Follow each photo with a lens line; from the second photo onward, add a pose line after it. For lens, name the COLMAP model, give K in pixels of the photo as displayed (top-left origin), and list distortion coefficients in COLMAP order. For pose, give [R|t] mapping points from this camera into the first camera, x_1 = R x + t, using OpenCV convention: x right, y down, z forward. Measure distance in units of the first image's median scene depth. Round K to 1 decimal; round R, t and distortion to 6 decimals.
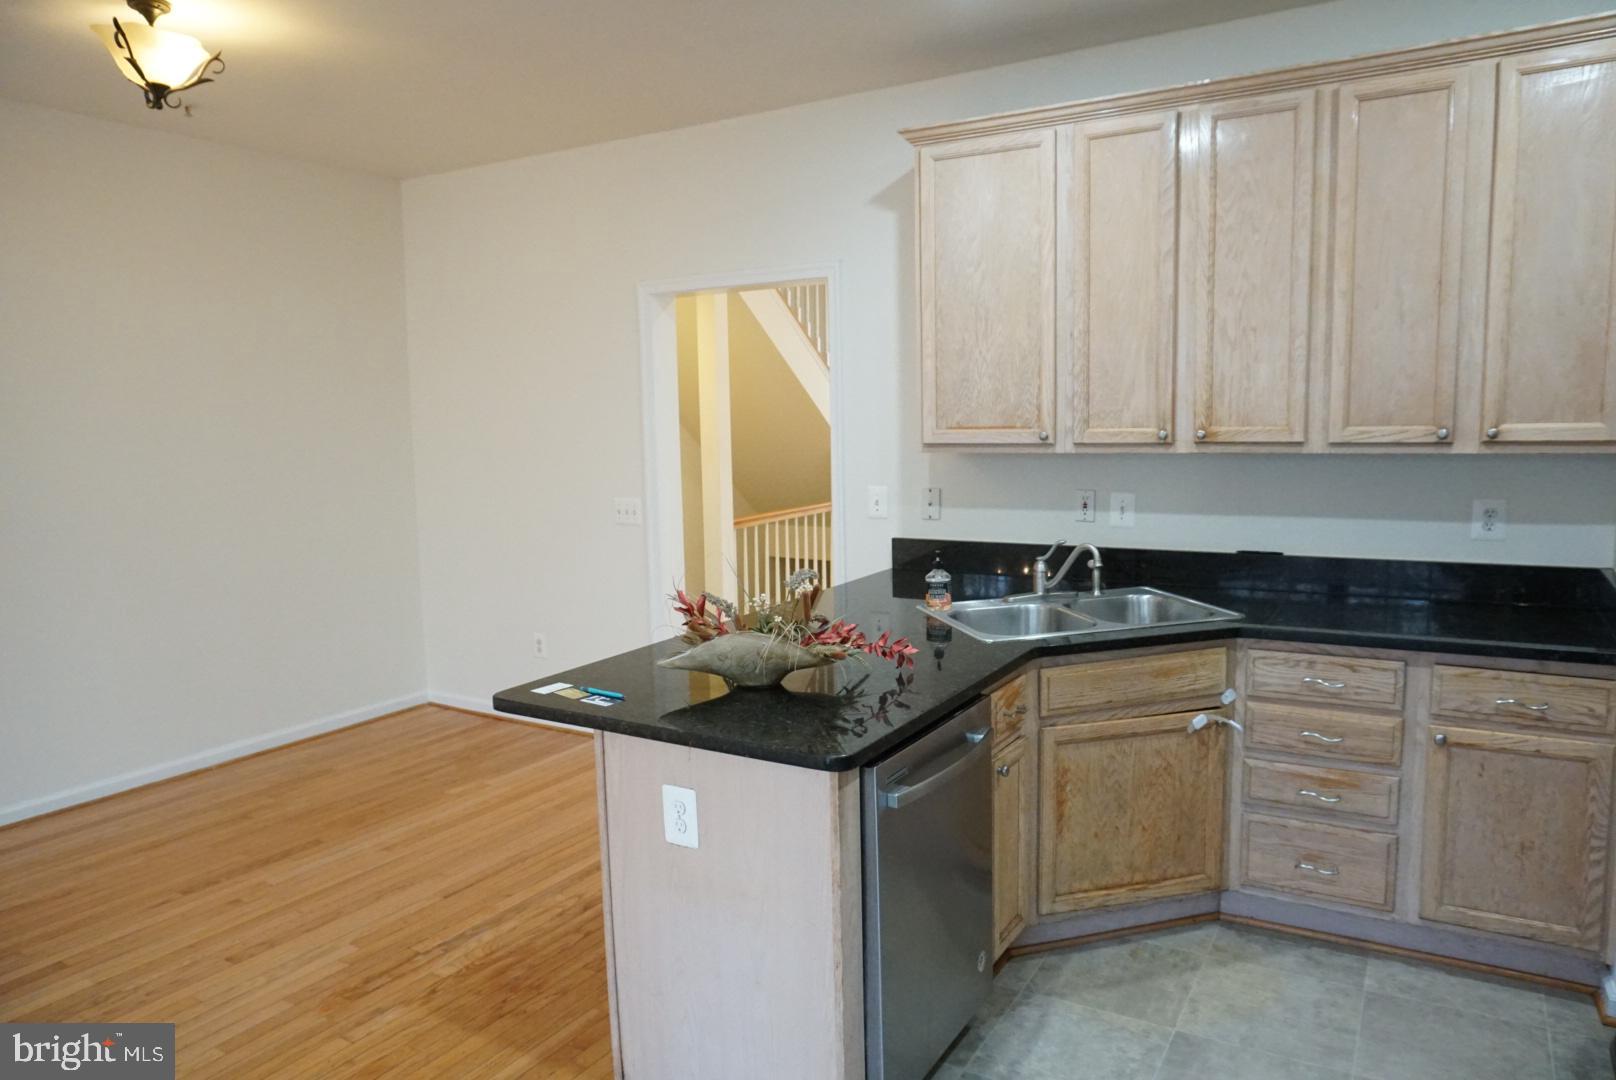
lens RADIAL K [[1079.1, 0, 804.4], [0, 1079.1, 547.4], [0, 0, 1]] dist [-0.052906, 0.037647]
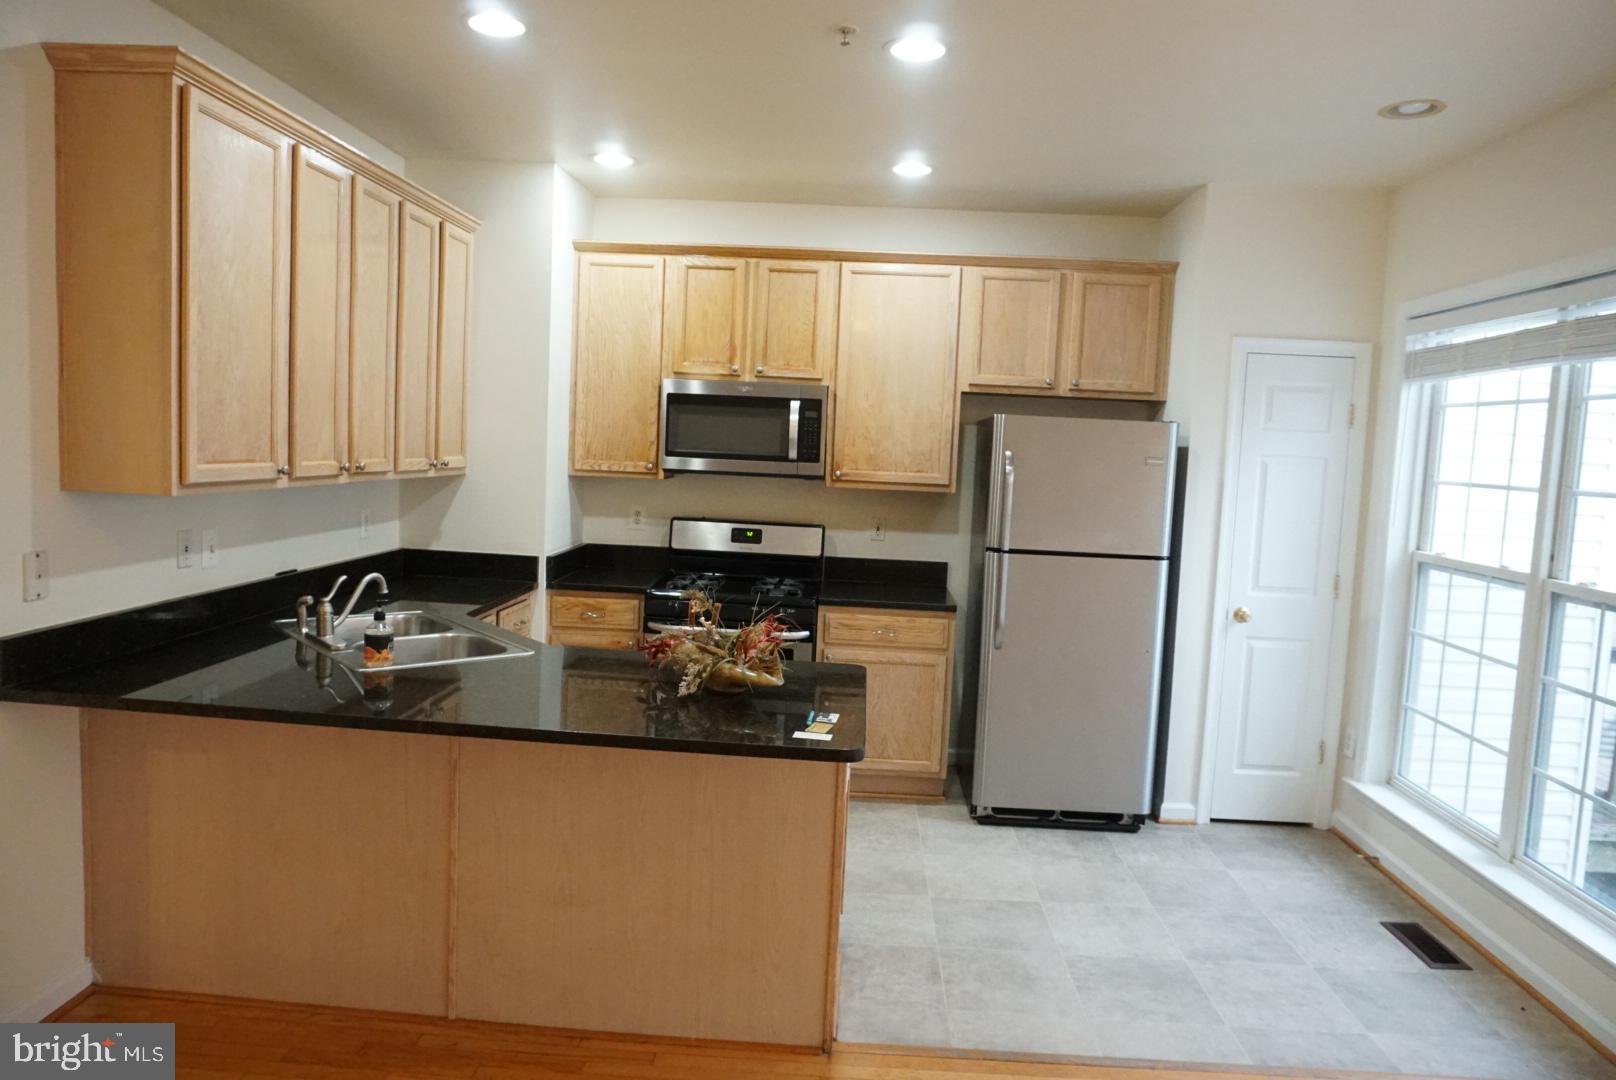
lens RADIAL K [[1079.1, 0, 808.1], [0, 1079.1, 547.5], [0, 0, 1]] dist [-0.052906, 0.037647]
pose [[-0.478268, -0.083011, 0.874282, -0.775458], [0.077647, 0.987627, 0.136249, -0.126278], [-0.874775, 0.133049, -0.465905, 1.028154]]
